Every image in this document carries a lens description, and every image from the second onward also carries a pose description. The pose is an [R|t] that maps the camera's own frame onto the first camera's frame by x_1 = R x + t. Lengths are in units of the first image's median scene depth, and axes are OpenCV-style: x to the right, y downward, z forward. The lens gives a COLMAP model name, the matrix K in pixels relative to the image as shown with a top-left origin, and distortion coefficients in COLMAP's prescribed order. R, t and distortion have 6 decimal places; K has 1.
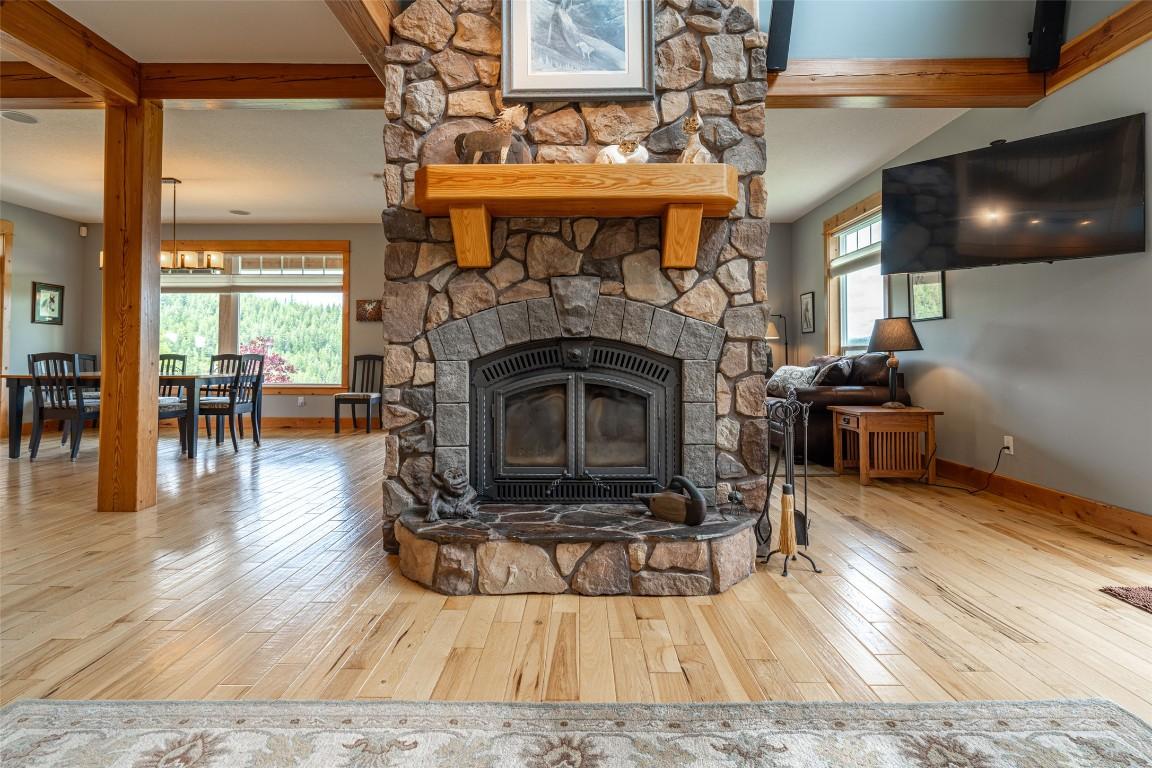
lens RADIAL K [[571.3, 0, 574.4], [0, 571.3, 345.0], [0, 0, 1]] dist [-0.001773, -0.000254]
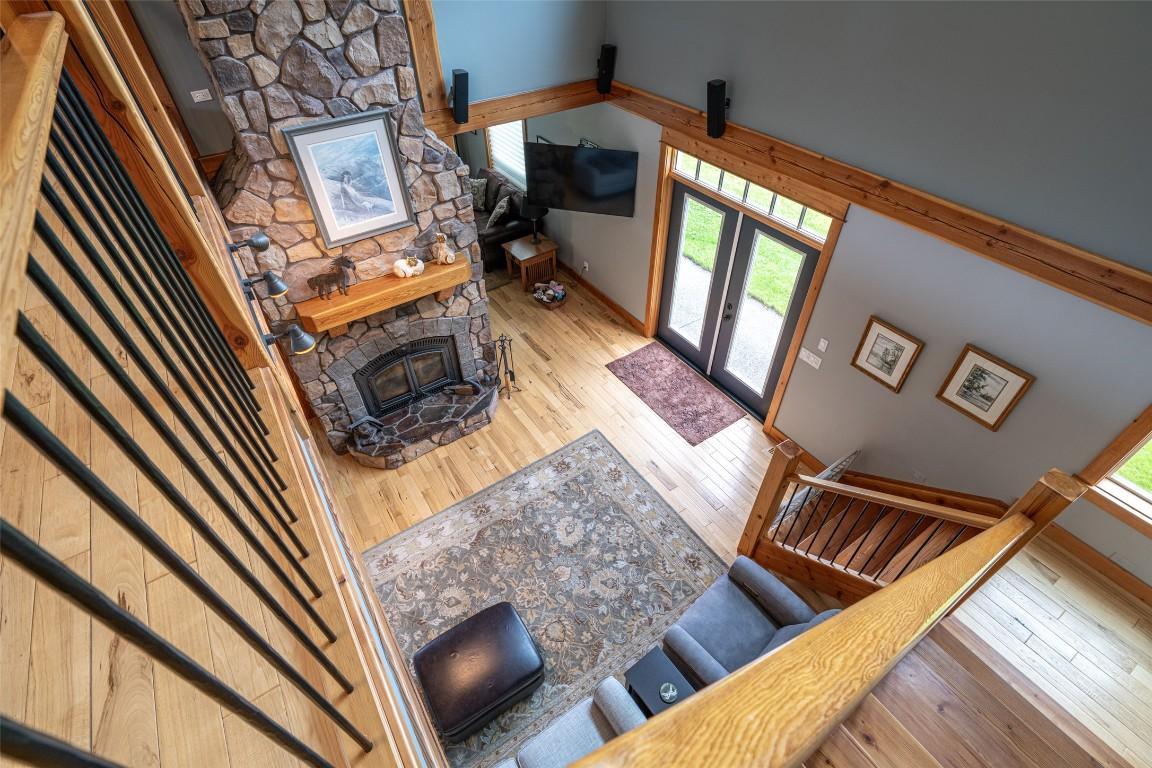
lens RADIAL K [[539.5, 0, 577.6], [0, 539.5, 377.4], [0, 0, 1]] dist [-0.002079, -0.000446]
pose [[0.824274, -0.390747, 0.409743, -0.306758], [-0.001219, 0.722456, 0.691416, -1.219885], [-0.566190, -0.570415, 0.595025, -0.518324]]
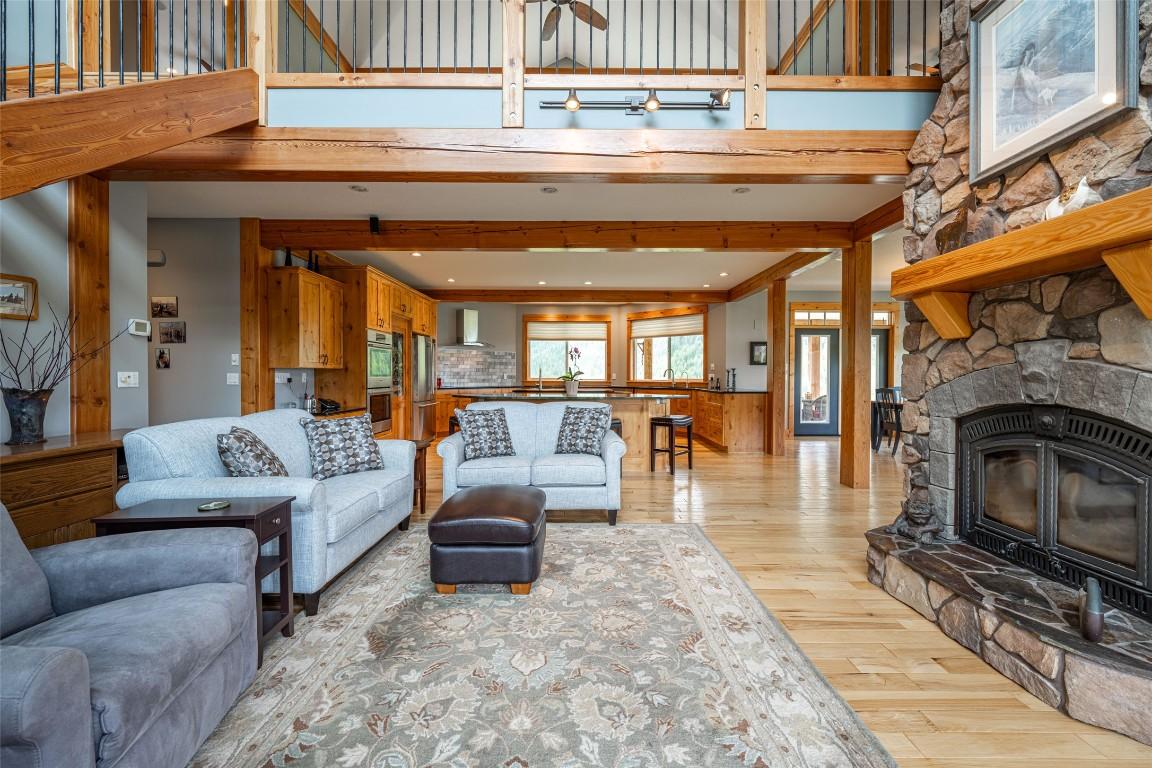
lens RADIAL K [[469.2, 0, 576.8], [0, 469.2, 380.2], [0, 0, 1]] dist [-0.001010, -0.000488]
pose [[0.010581, 0.009869, -0.999895, 0.776589], [0.021694, 0.999714, 0.010097, -0.078248], [0.999709, -0.021798, 0.010364, 0.214396]]
